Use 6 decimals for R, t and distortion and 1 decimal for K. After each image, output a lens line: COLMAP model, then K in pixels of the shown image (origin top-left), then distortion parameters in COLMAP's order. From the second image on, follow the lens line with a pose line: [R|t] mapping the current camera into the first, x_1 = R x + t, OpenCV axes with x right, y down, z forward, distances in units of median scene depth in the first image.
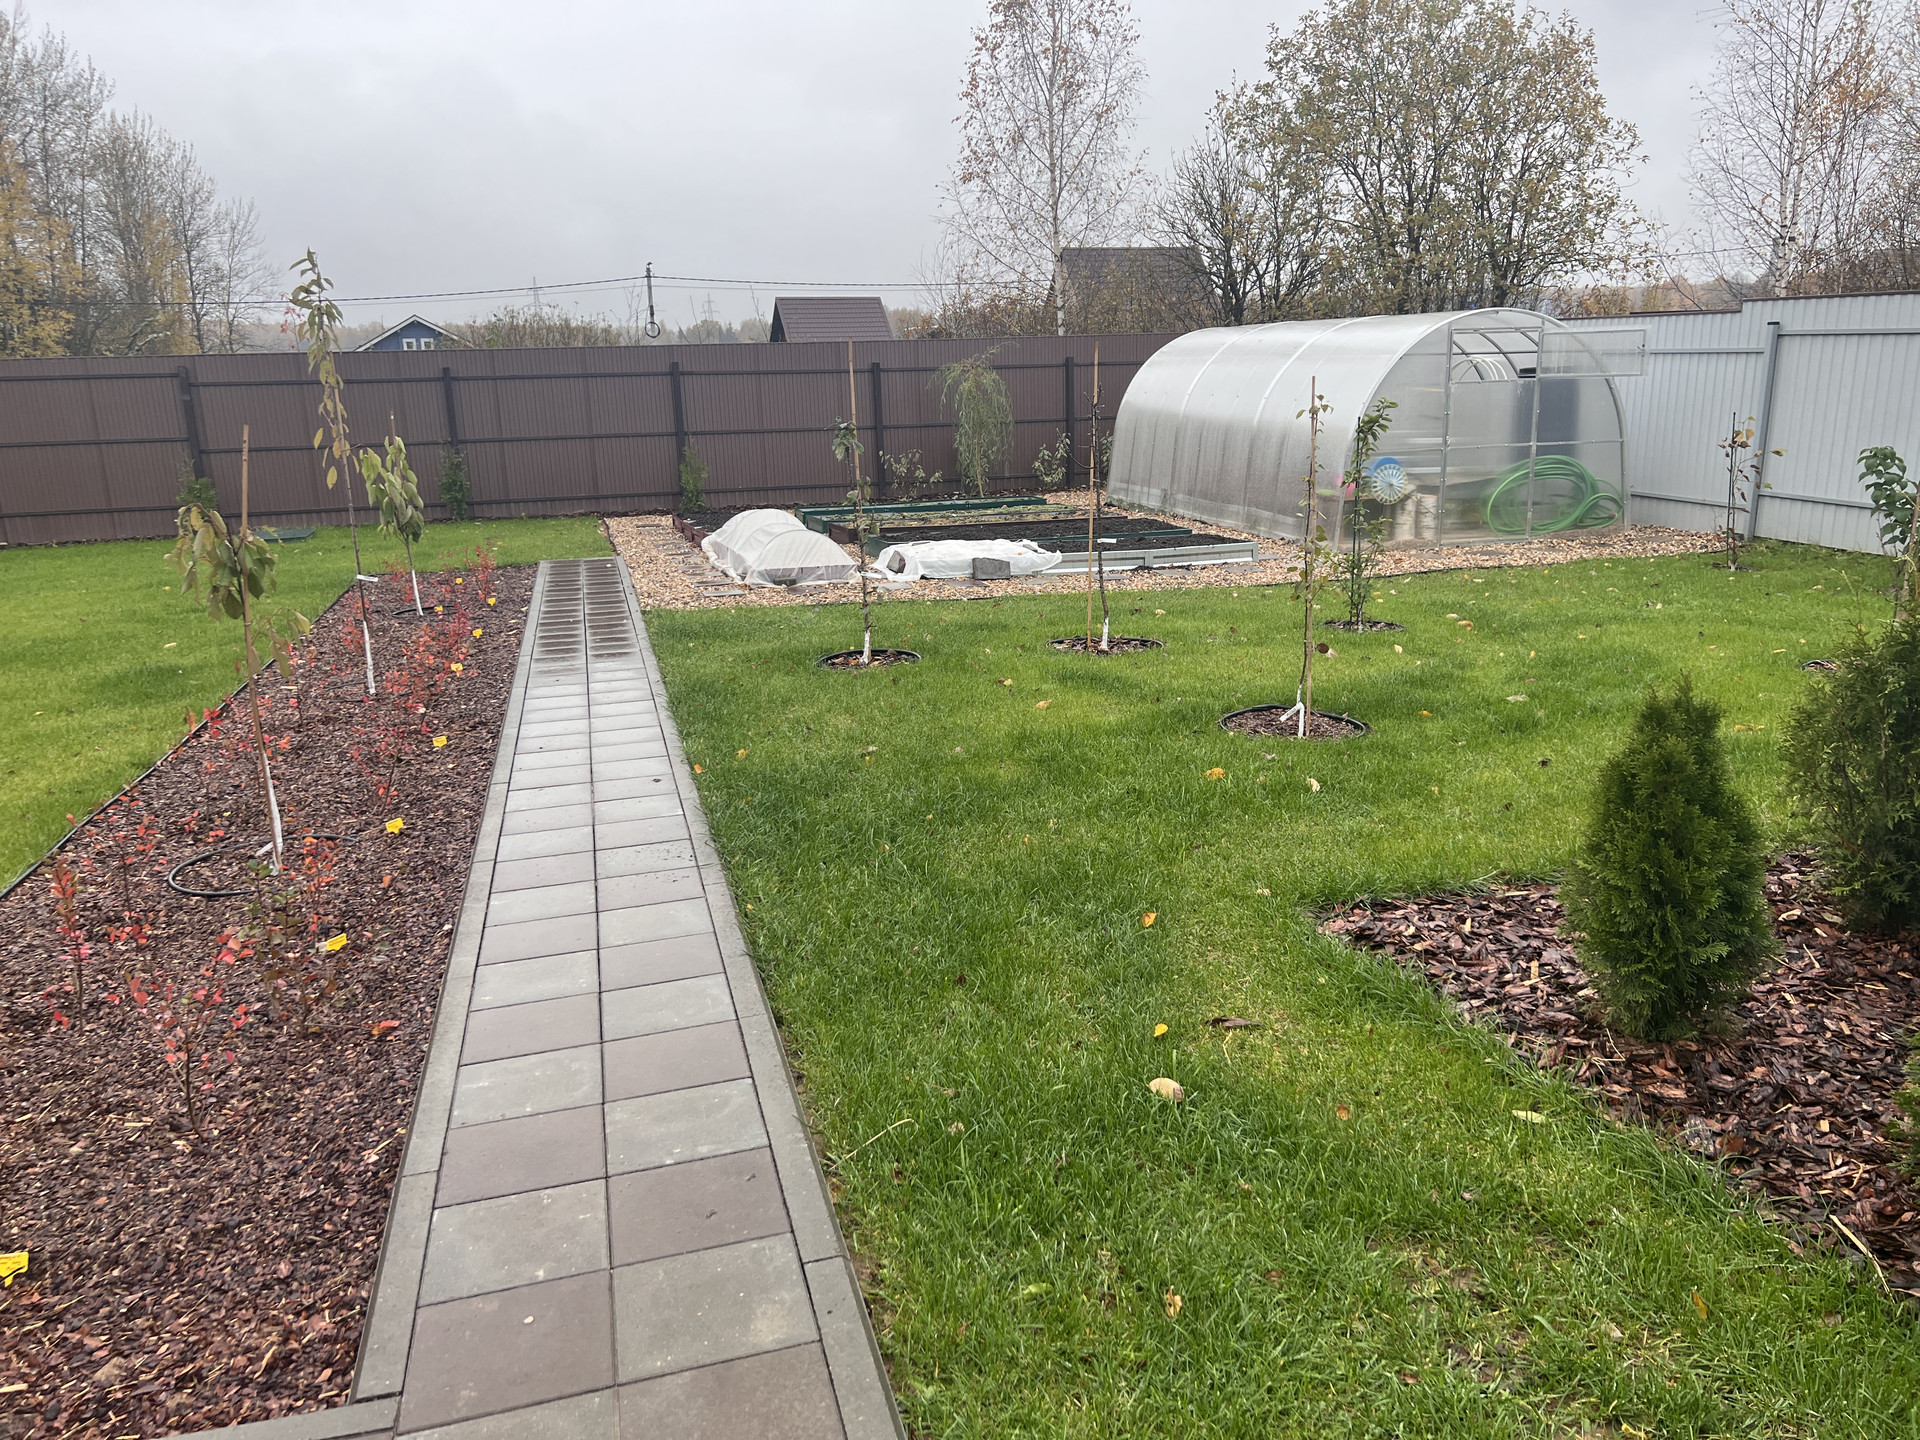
lens RADIAL K [[1450.1, 0, 966.9], [0, 1450.1, 725.0], [0, 0, 1]] dist [0.089391, -0.113308]
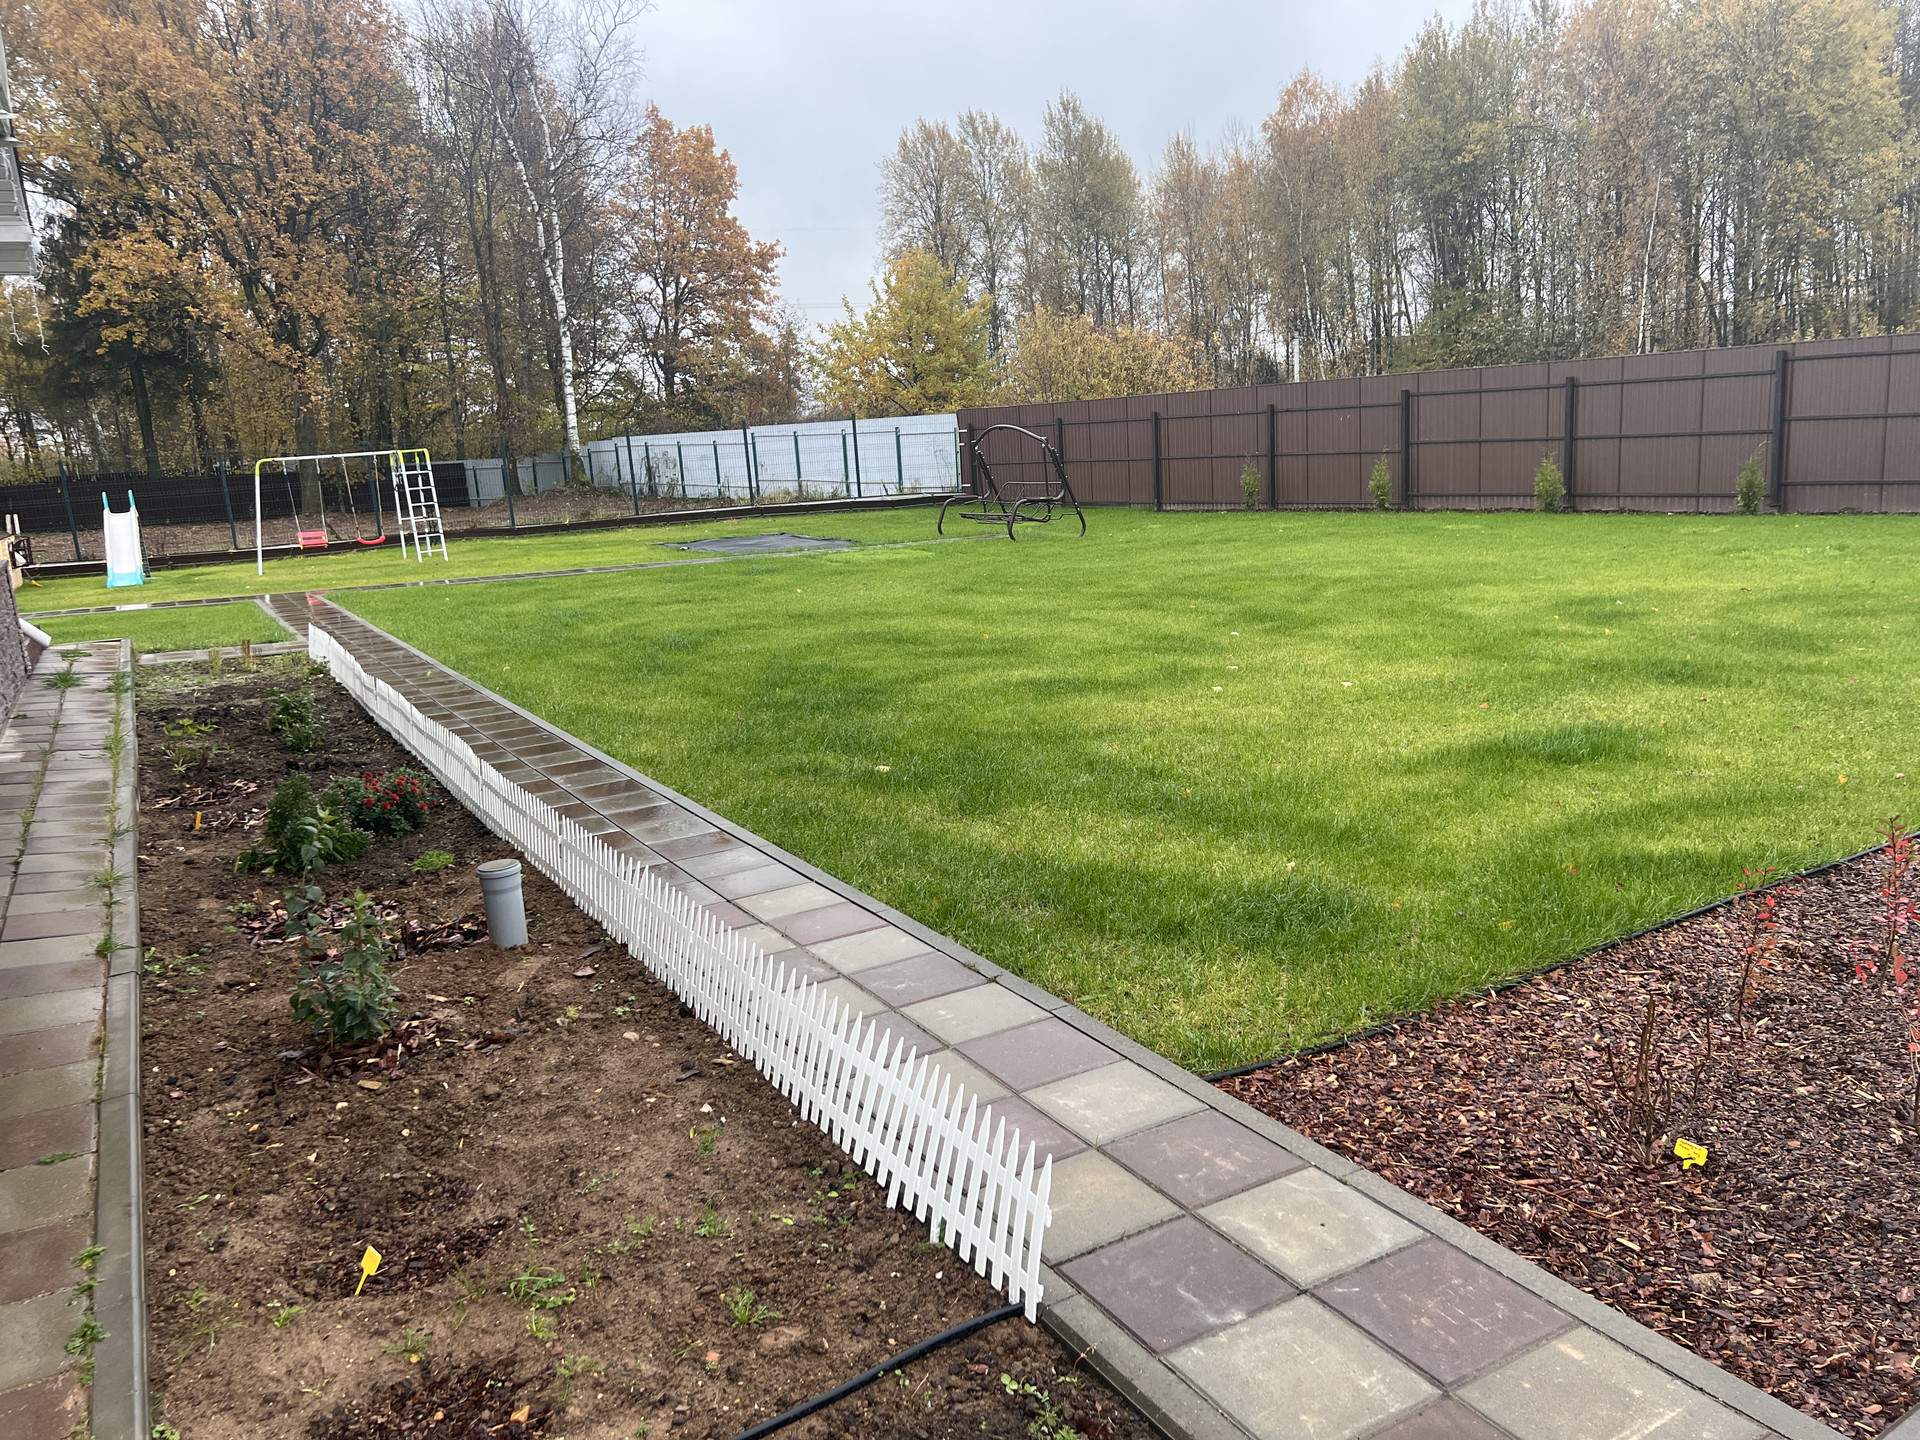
lens RADIAL K [[1450.1, 0, 966.9], [0, 1450.1, 725.0], [0, 0, 1]] dist [0.089391, -0.113308]
pose [[0.260274, 0.199010, -0.944803, 0.195450], [-0.170859, 0.972578, 0.157793, -0.030710], [0.950297, 0.120358, 0.287140, 0.115860]]
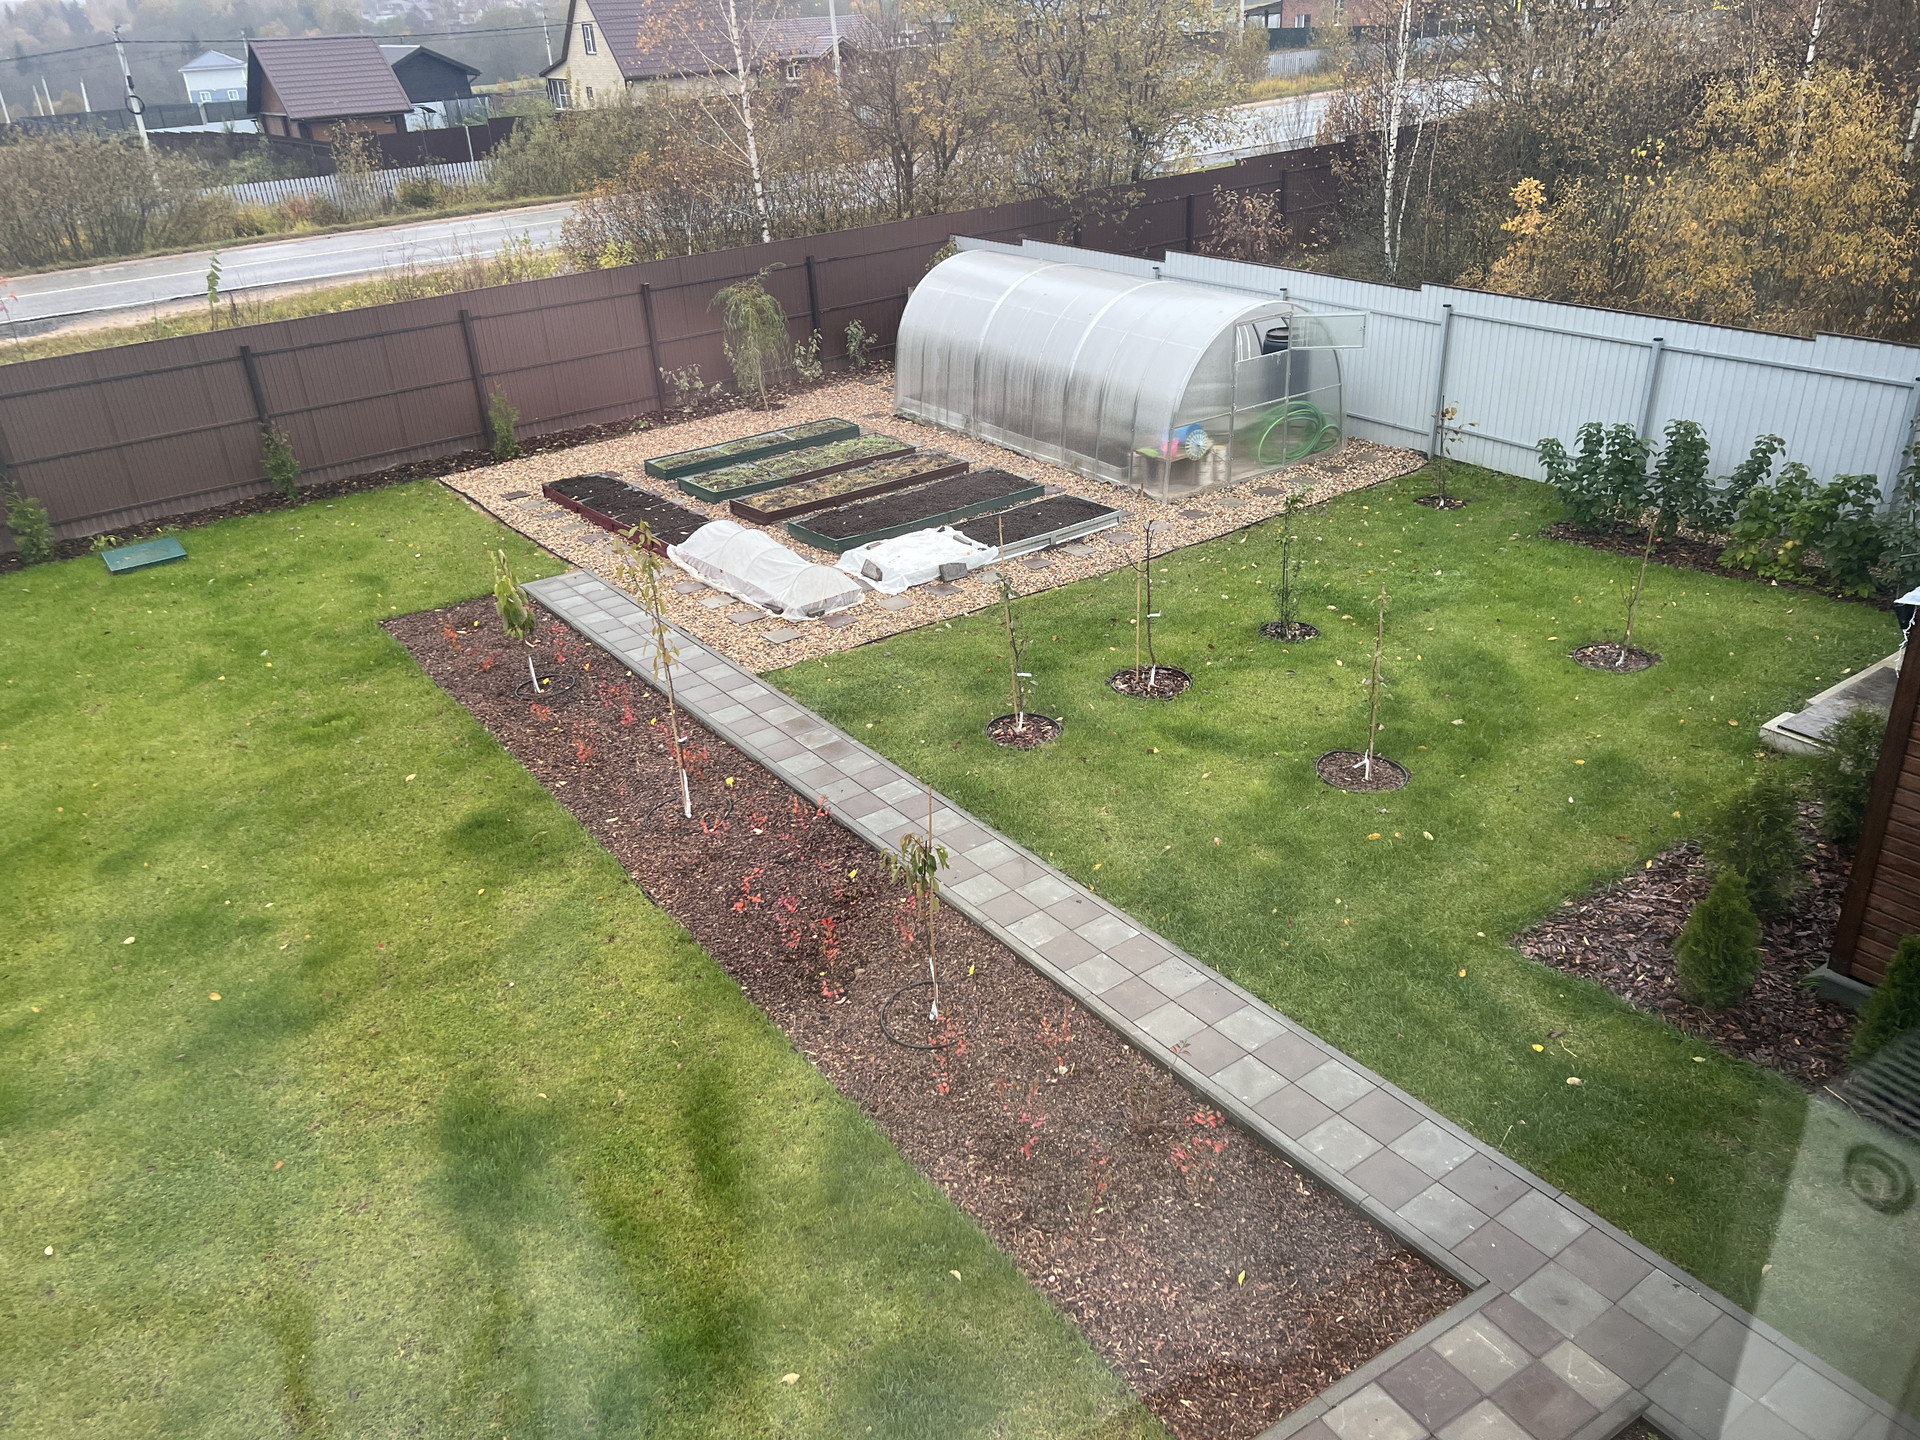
lens RADIAL K [[1450.1, 0, 966.9], [0, 1450.1, 725.0], [0, 0, 1]] dist [0.089391, -0.113308]
pose [[0.941225, -0.171043, 0.291272, -1.539827], [0.109904, 0.970468, 0.214740, -1.042191], [-0.319400, -0.170107, 0.932227, -0.929309]]
